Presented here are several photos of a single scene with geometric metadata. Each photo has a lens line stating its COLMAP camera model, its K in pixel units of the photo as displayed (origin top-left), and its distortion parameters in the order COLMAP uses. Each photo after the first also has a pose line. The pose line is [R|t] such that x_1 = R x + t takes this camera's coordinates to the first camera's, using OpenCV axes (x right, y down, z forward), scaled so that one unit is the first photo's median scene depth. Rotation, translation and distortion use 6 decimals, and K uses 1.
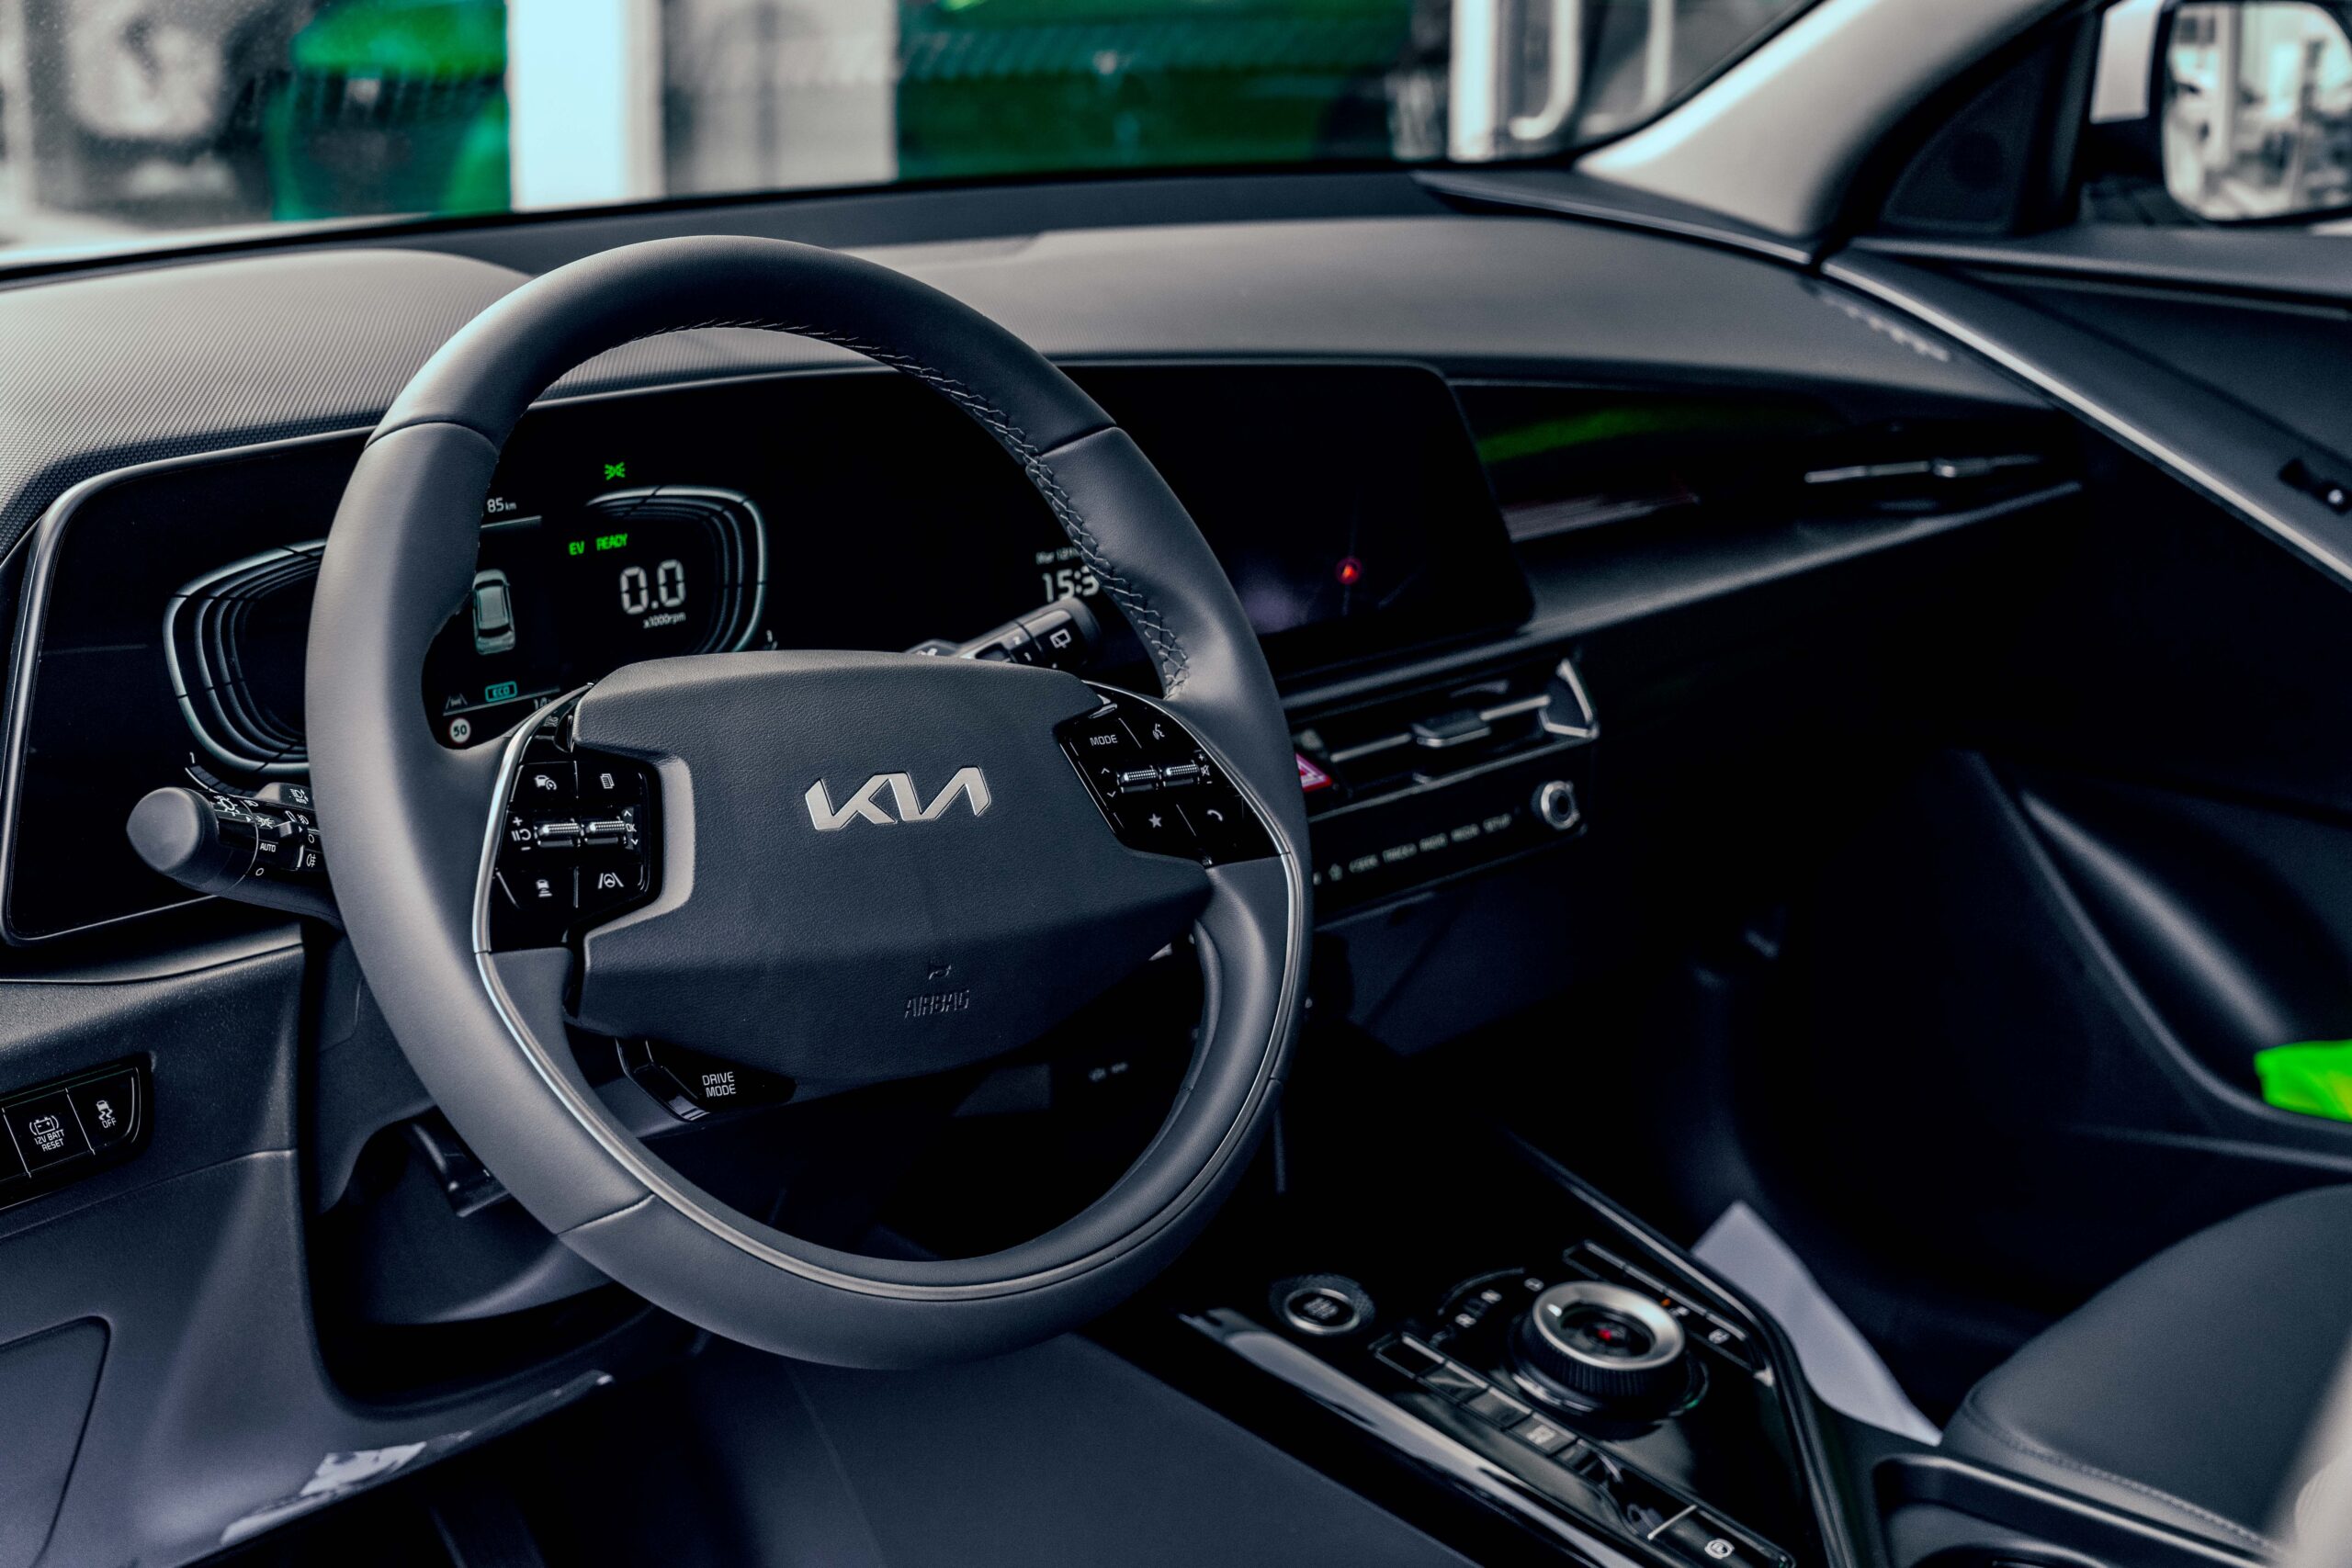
lens RADIAL K [[3287.9, 0, 1188.9], [0, 3287.9, 772.7], [0, 0, 1]] dist [0.006405, 0.000000]
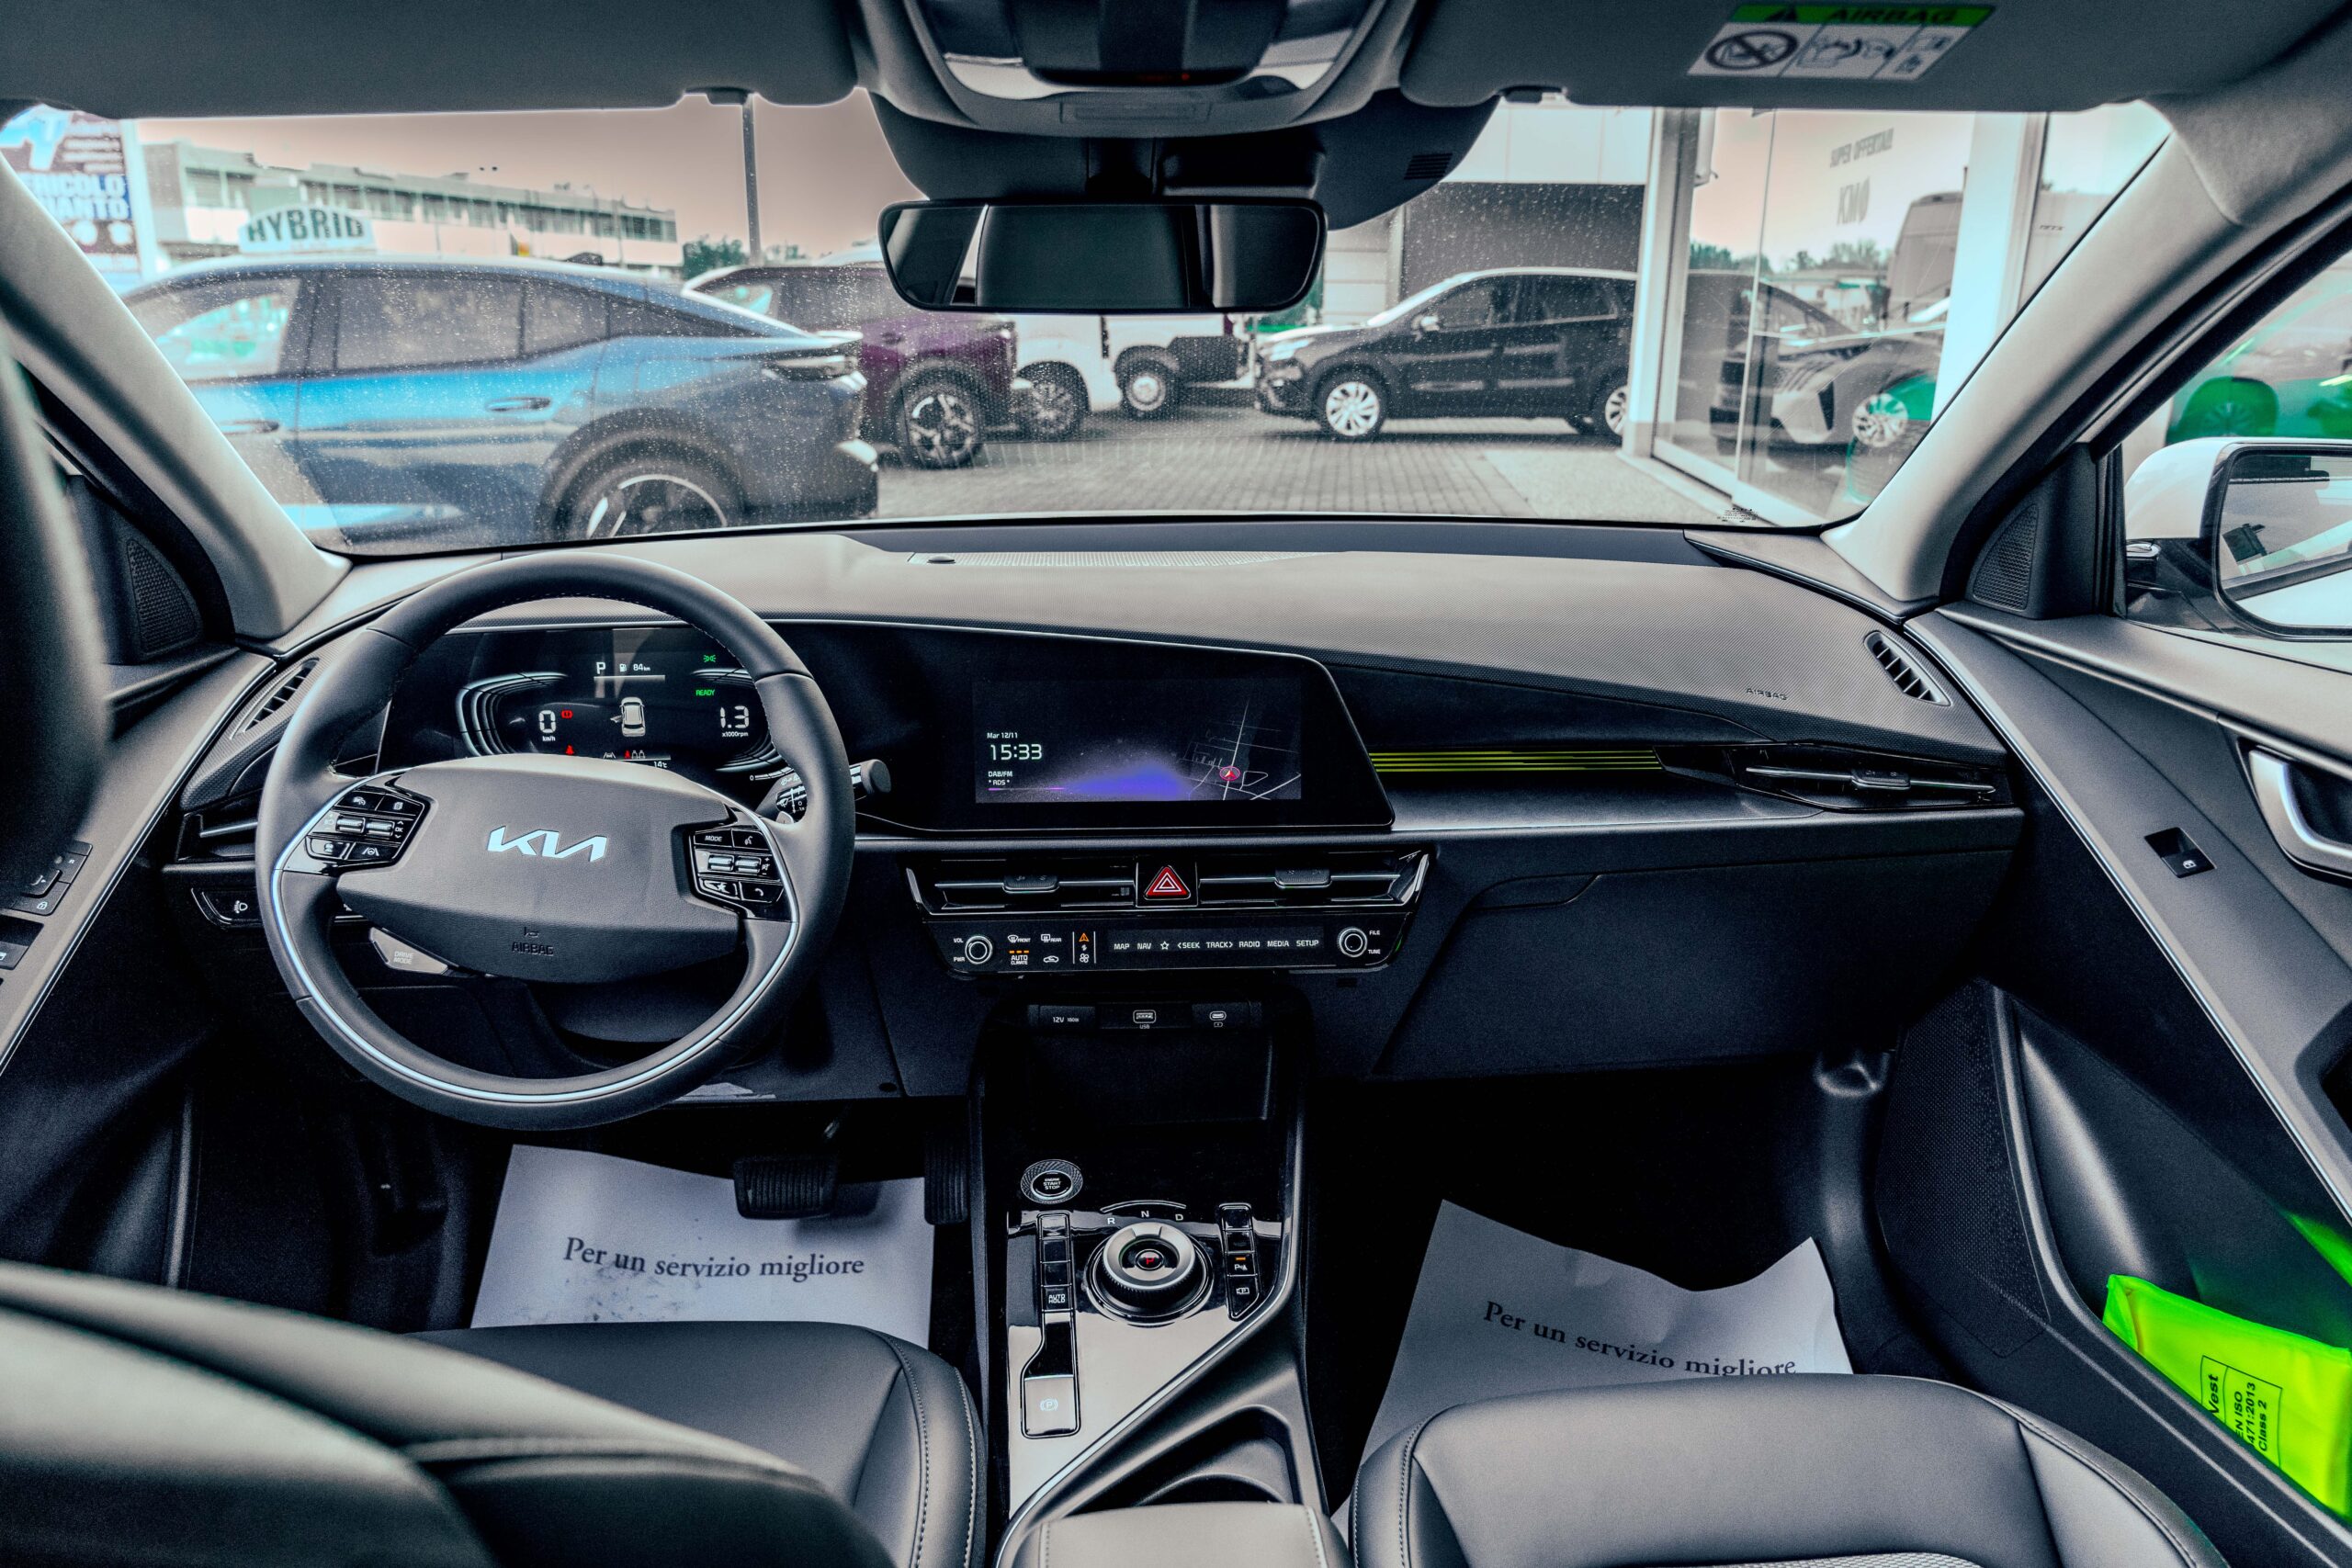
lens RADIAL K [[1571.9, 0, 1163.2], [0, 1571.9, 778.1], [0, 0, 1]] dist [-0.016879, -0.004913]
pose [[0.713595, 0.188054, -0.674846, 0.720241], [-0.169616, 0.981015, 0.094017, -0.163795], [0.679715, 0.047375, 0.731945, 0.501593]]
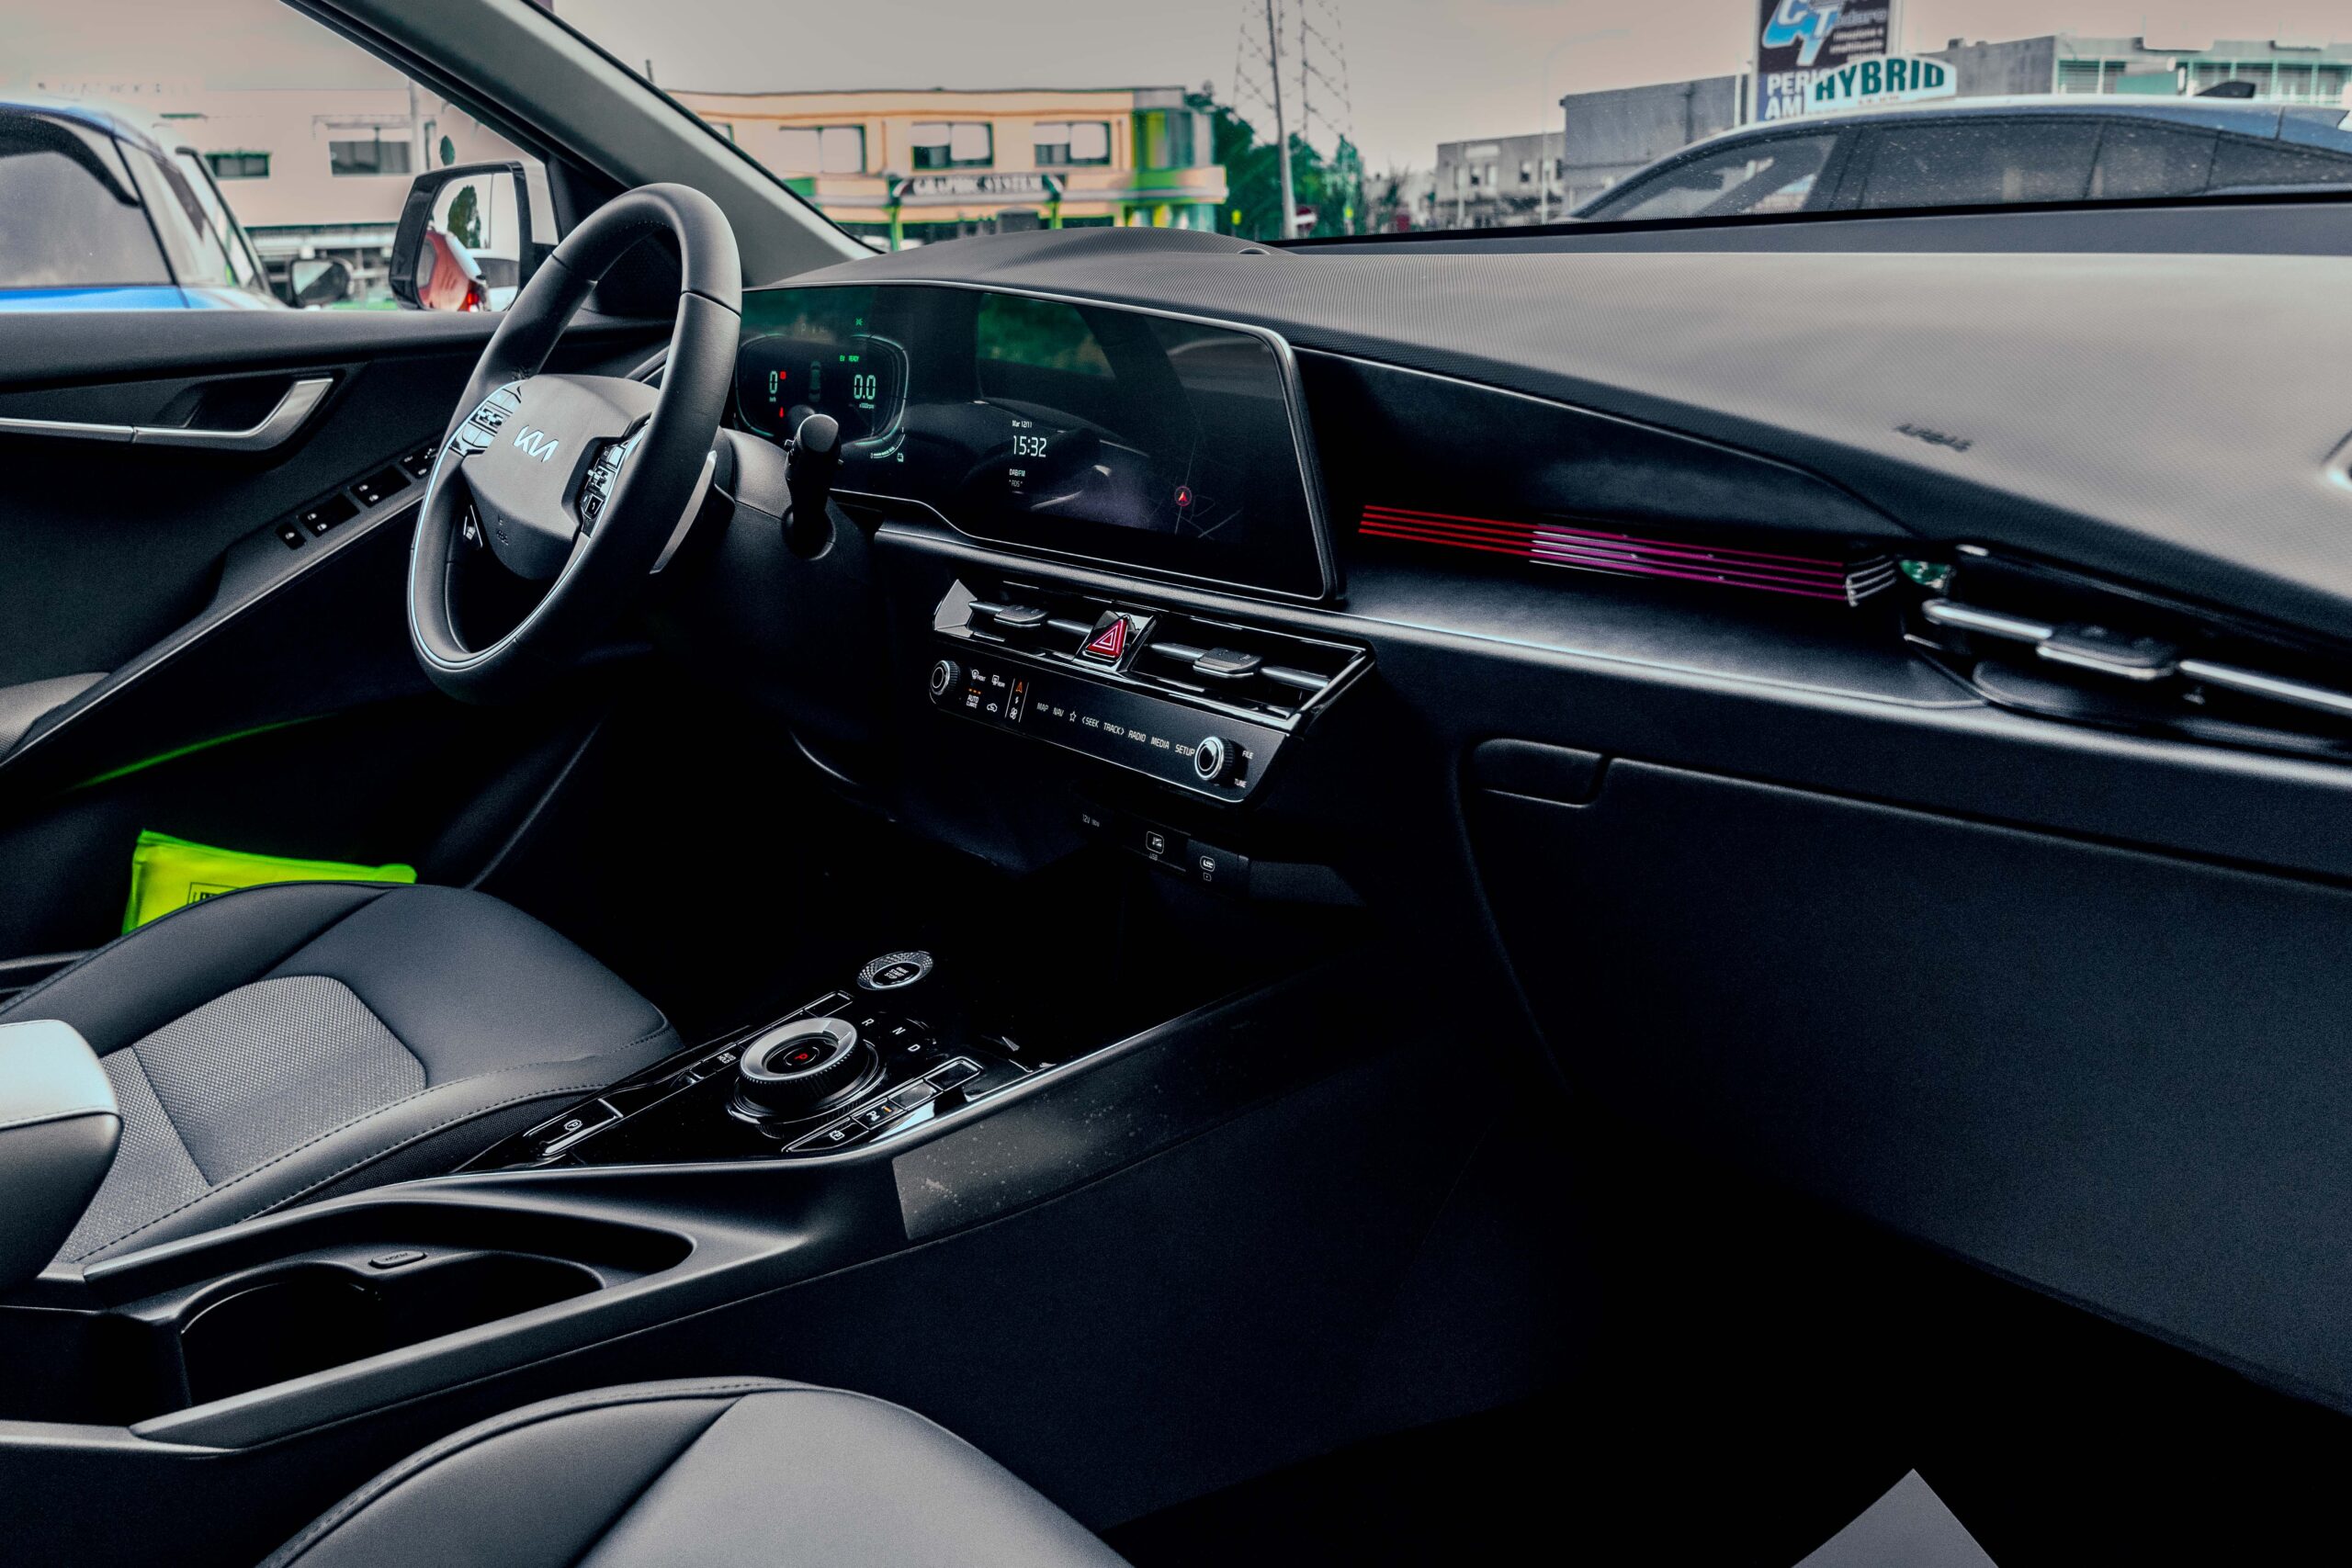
lens RADIAL K [[1916.1, 0, 1052.7], [0, 1916.1, 606.6], [0, 0, 1]] dist [0.002174, 0.016298]
pose [[-0.205600, 0.168840, -0.963962, 0.925891], [-0.224856, 0.950502, 0.214441, -0.204681], [0.952454, 0.260841, -0.157458, 1.371393]]
